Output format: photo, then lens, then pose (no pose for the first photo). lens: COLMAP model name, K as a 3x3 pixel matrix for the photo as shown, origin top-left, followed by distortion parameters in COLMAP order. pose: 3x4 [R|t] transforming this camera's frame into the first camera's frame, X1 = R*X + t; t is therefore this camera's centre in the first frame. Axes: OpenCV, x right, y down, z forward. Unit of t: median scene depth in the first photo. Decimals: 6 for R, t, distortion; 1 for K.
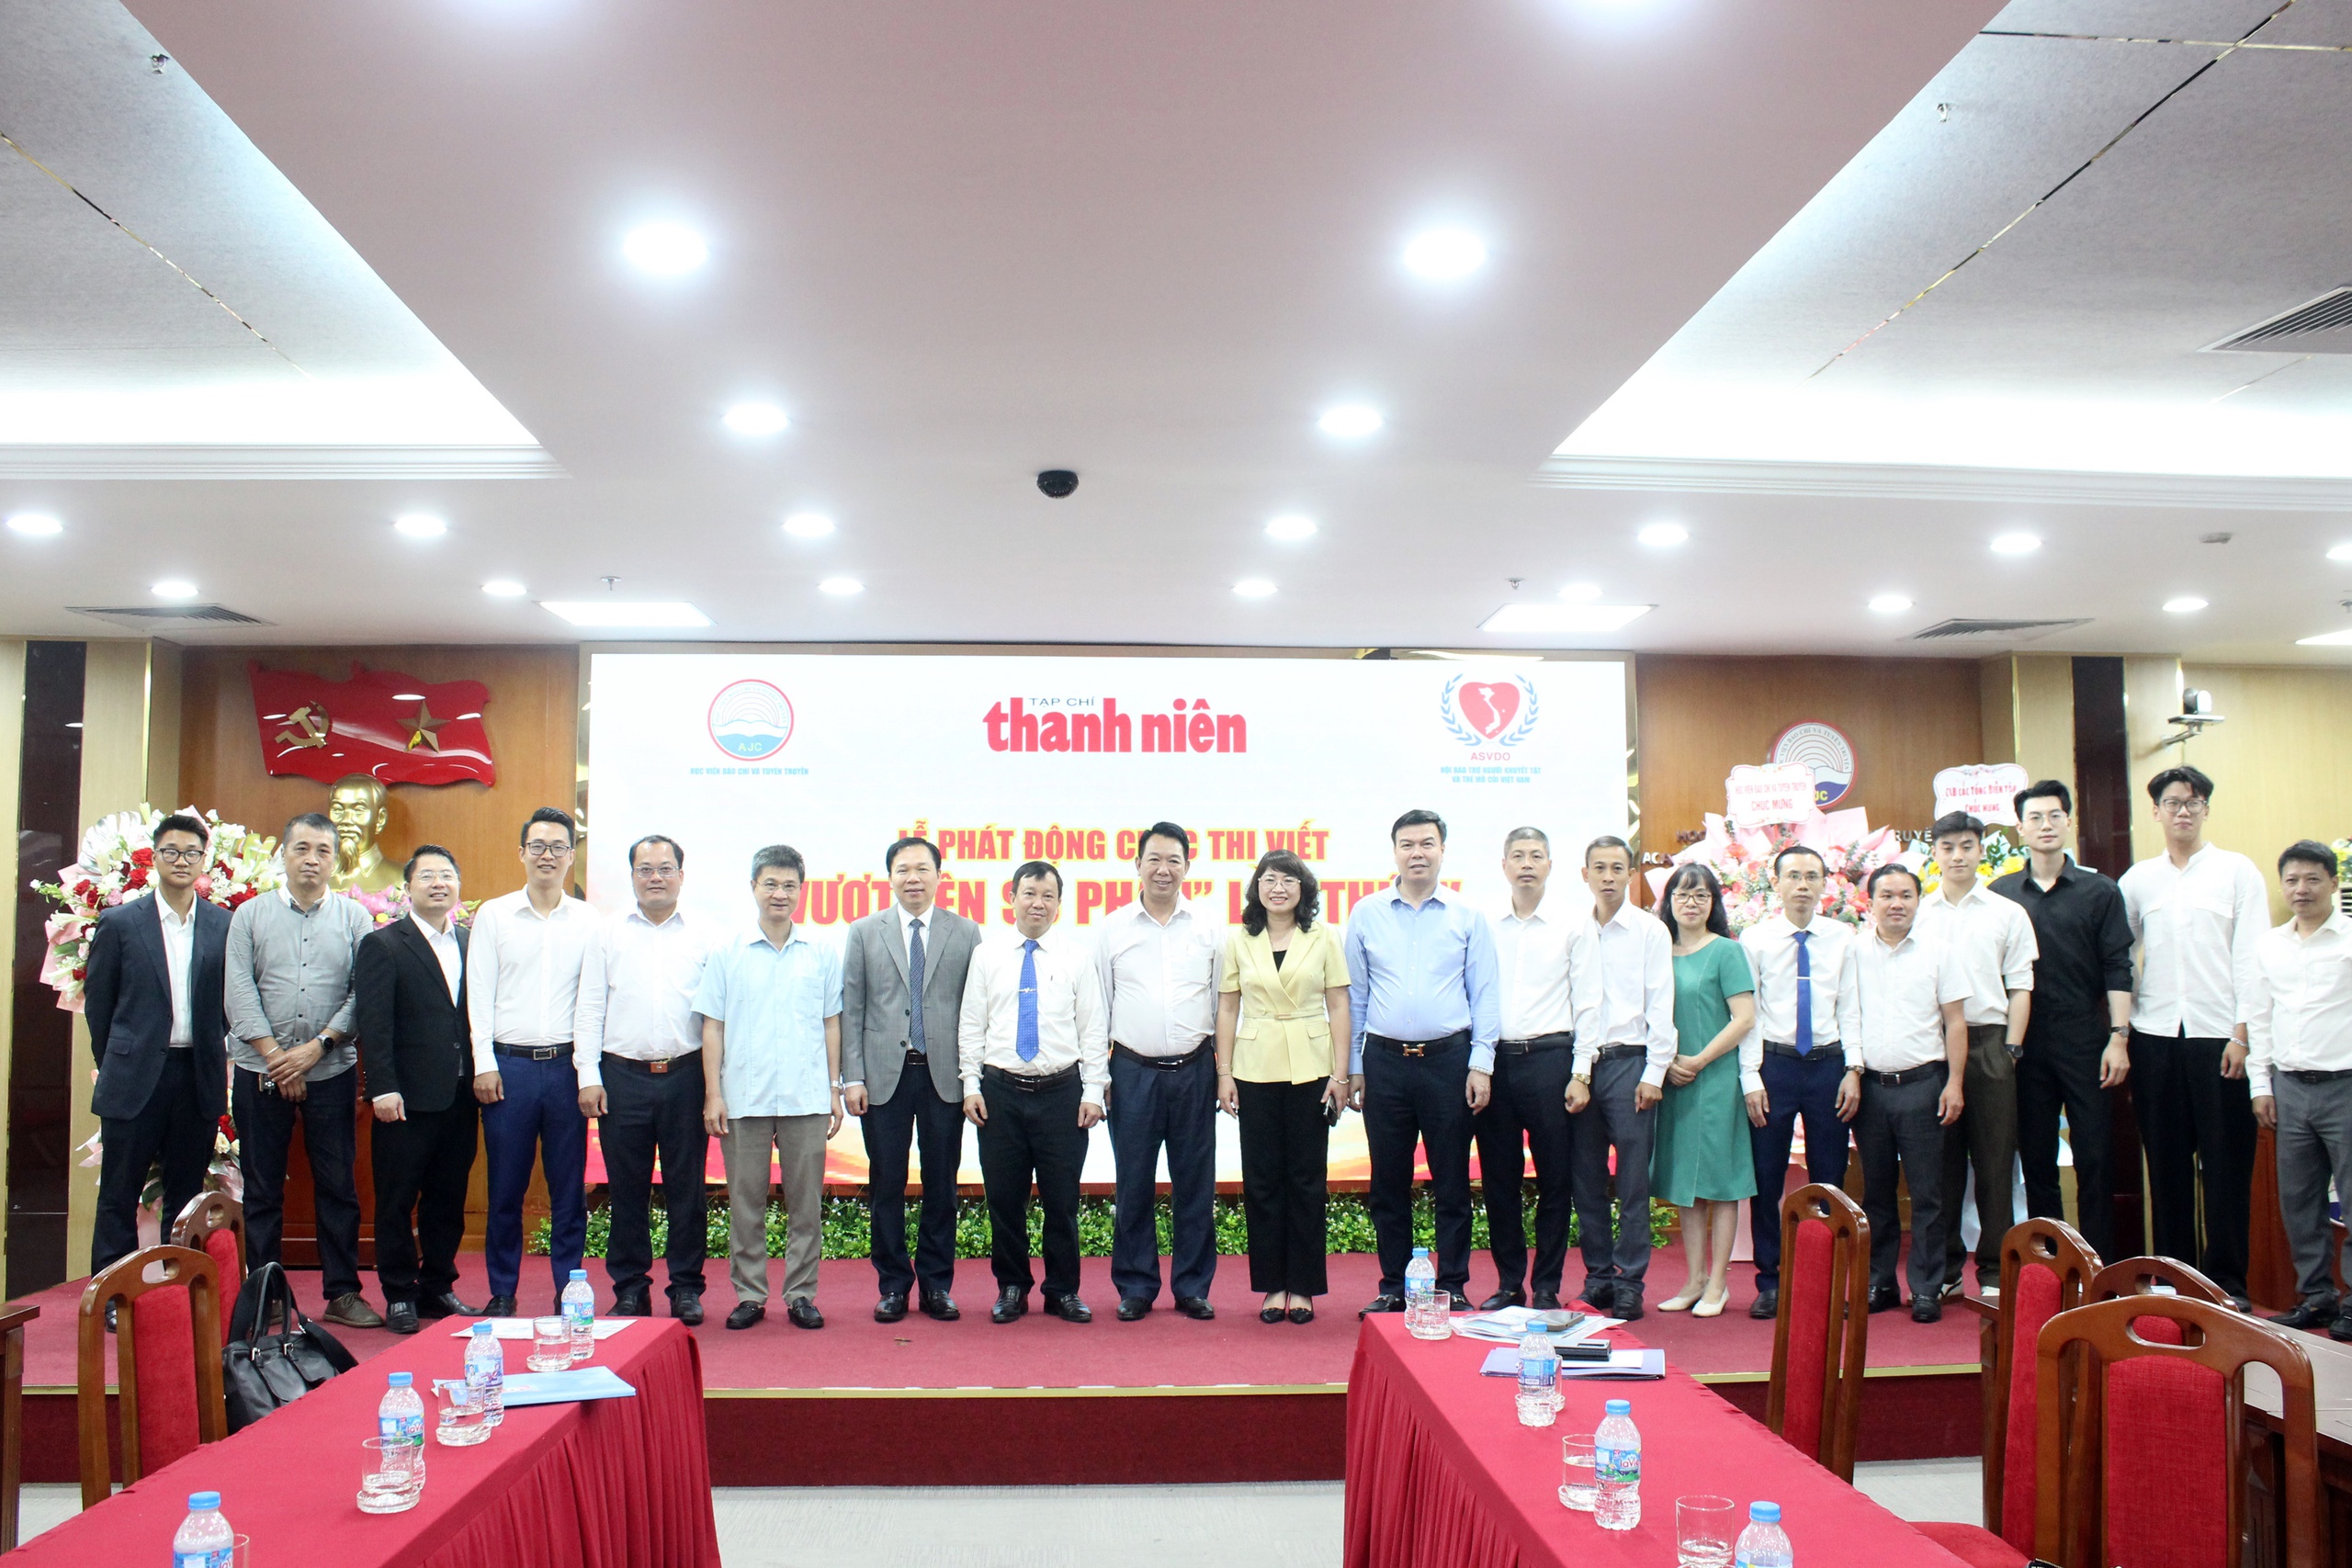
lens RADIAL K [[2039.1, 0, 1176.0], [0, 2039.1, 784.0], [0, 0, 1]] dist [-0.142102, 0.003349]
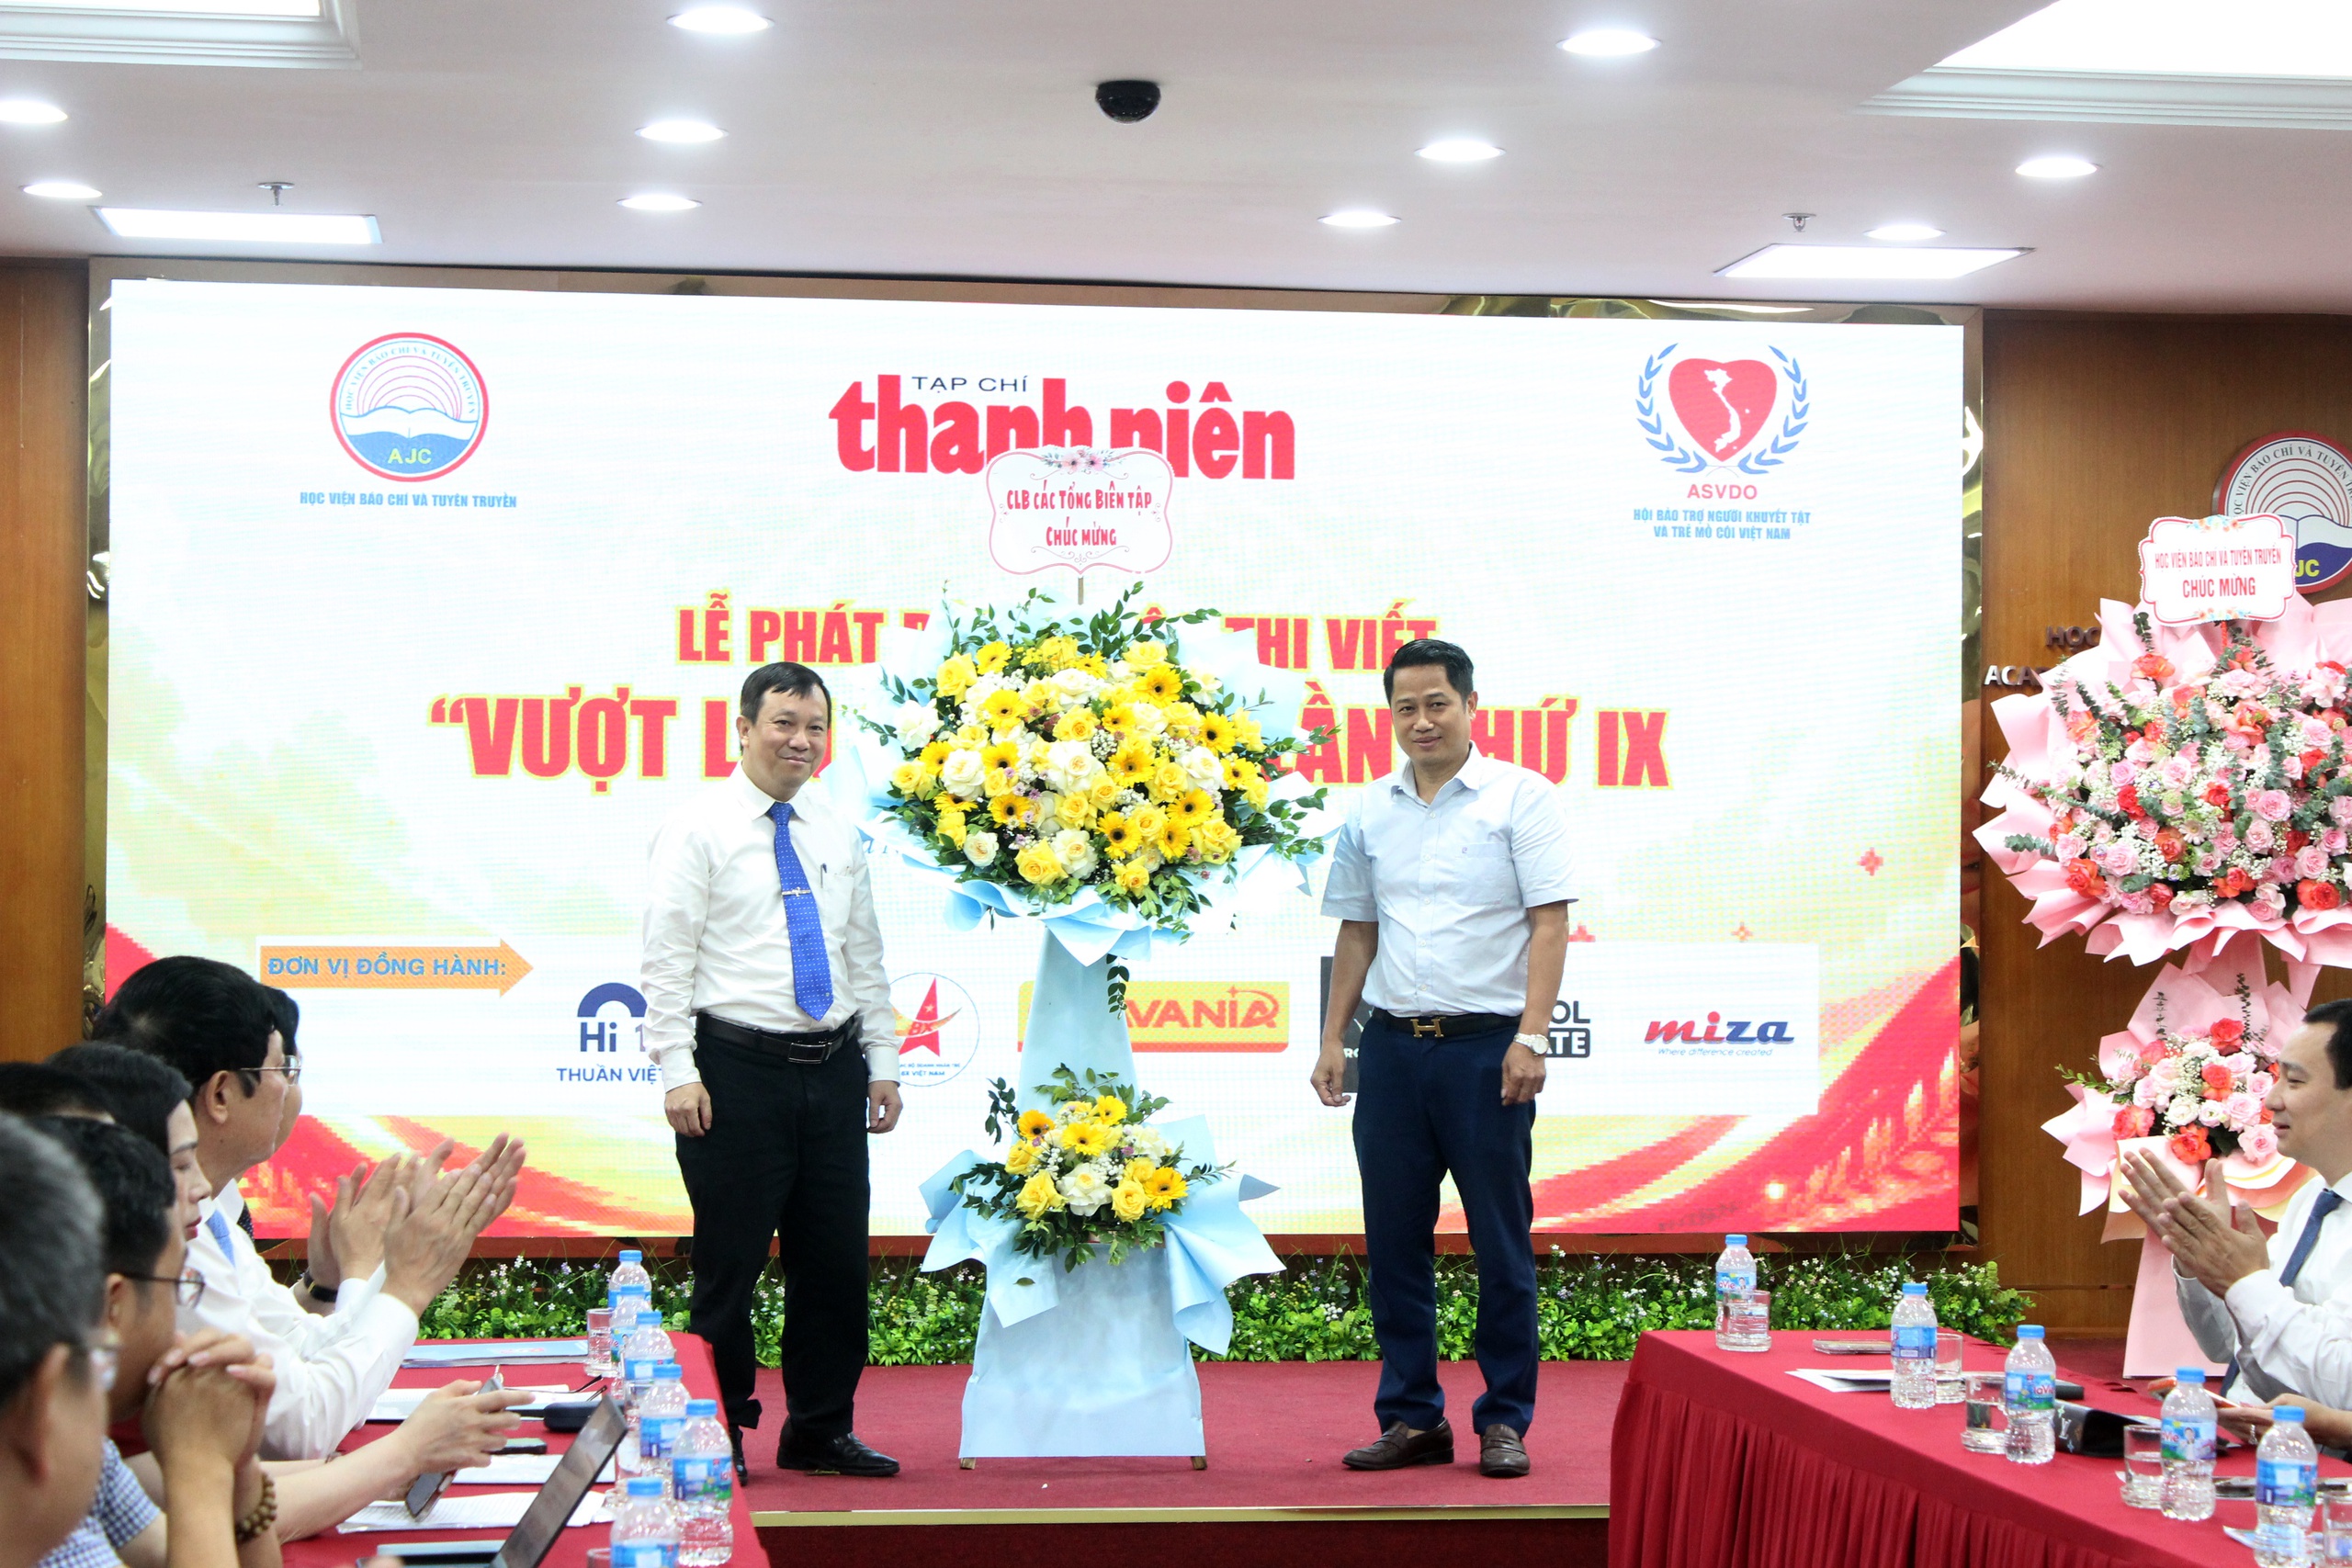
lens RADIAL K [[5075.0, 0, 1176.0], [0, 5075.0, 784.0], [0, 0, 1]] dist [0.067354, 0.220323]
pose [[0.996324, 0.010616, 0.085008, -0.117401], [-0.016752, 0.997279, 0.071792, -0.031850], [-0.084015, -0.072952, 0.993791, -0.402454]]
